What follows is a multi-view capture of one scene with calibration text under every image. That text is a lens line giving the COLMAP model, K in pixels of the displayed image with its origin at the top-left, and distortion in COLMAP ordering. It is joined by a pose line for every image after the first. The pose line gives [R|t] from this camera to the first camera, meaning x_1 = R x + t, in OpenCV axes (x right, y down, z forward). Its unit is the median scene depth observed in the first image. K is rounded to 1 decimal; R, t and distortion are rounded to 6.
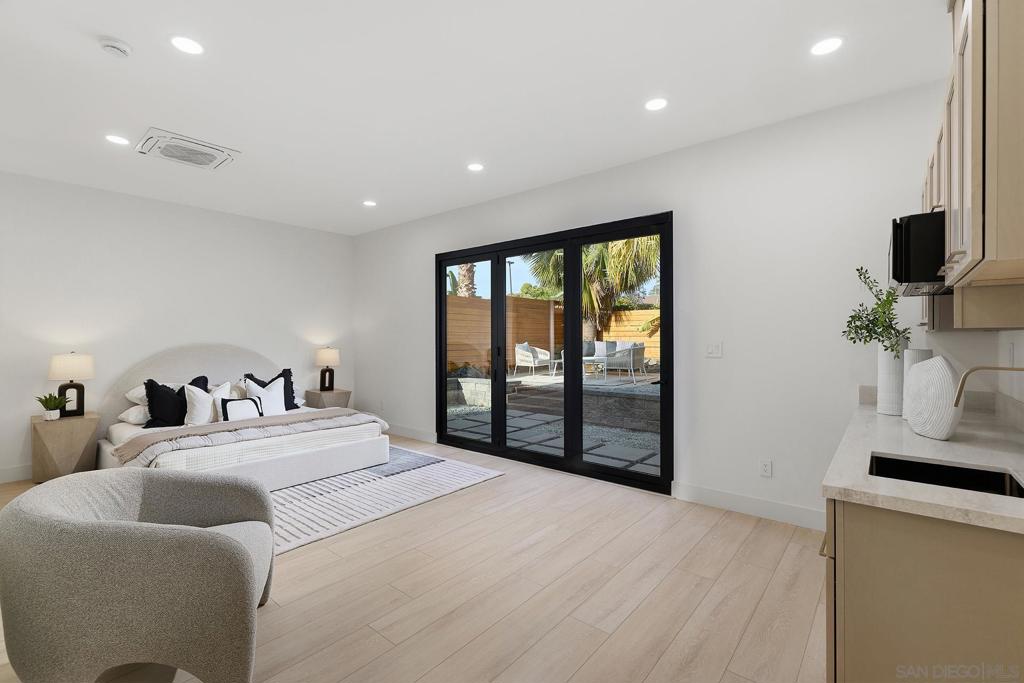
lens RADIAL K [[449.2, 0, 512.6], [0, 449.2, 341.7], [0, 0, 1]] dist [0.000896, -0.000002]
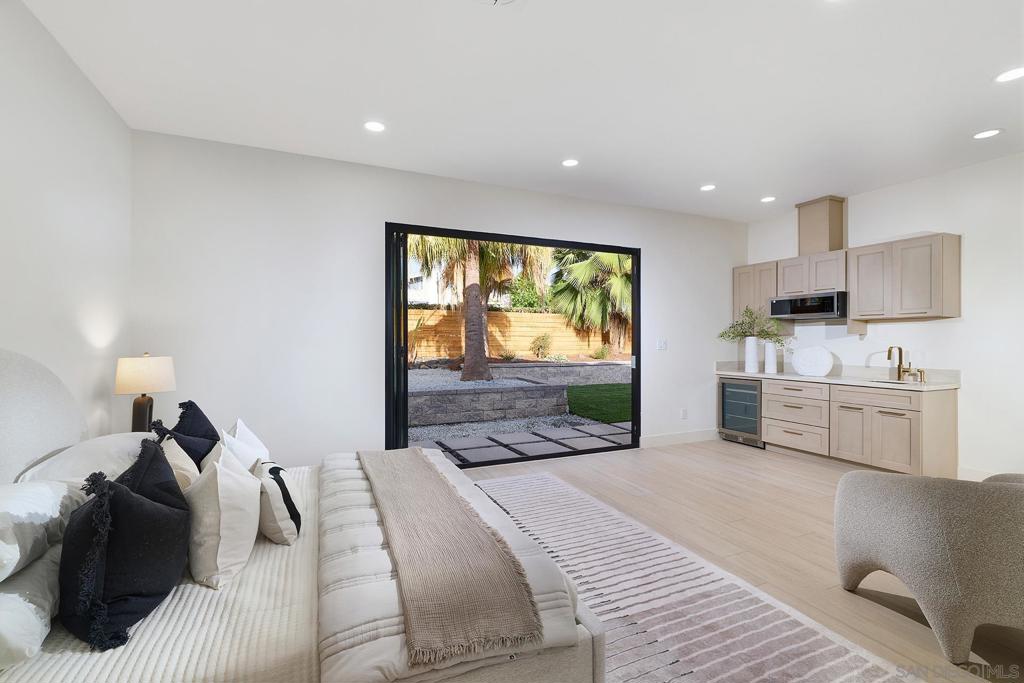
lens RADIAL K [[449.2, 0, 512.6], [0, 449.2, 342.3], [0, 0, 1]] dist [0.000896, -0.000002]
pose [[0.429120, -0.000785, 0.903247, -0.865000], [0.000318, 1.000000, 0.000718, 0.008445], [-0.903247, -0.000021, 0.429120, 0.597520]]
